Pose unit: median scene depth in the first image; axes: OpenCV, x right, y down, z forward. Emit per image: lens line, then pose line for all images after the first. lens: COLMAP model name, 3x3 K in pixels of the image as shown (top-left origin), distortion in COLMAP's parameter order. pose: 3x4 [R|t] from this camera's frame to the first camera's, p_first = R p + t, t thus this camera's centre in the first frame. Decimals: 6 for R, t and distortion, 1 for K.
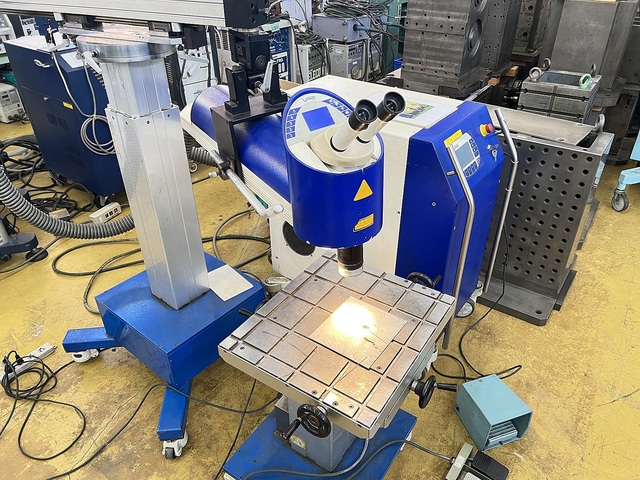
lens RADIAL K [[488.3, 0, 319.3], [0, 488.3, 238.0], [0, 0, 1]] dist [0.010609, -0.019876]
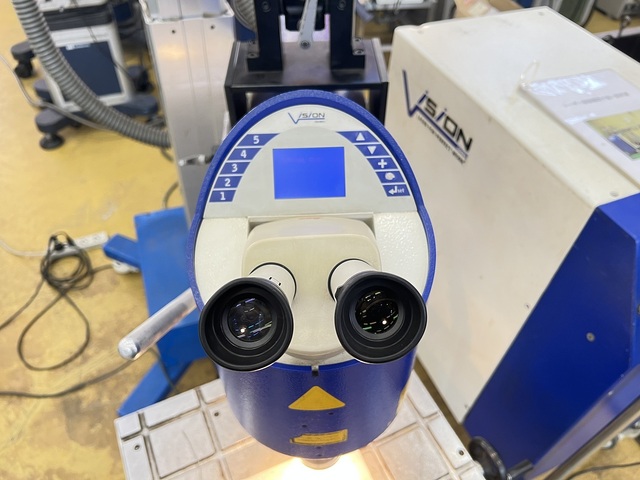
lens RADIAL K [[488.3, 0, 320.5], [0, 488.3, 240.9], [0, 0, 1]] dist [0.010609, -0.019876]
pose [[0.862884, 0.402969, -0.305037, 0.092787], [-0.324584, 0.904482, 0.276689, -0.188122], [0.387398, -0.139740, 0.911261, 0.380909]]
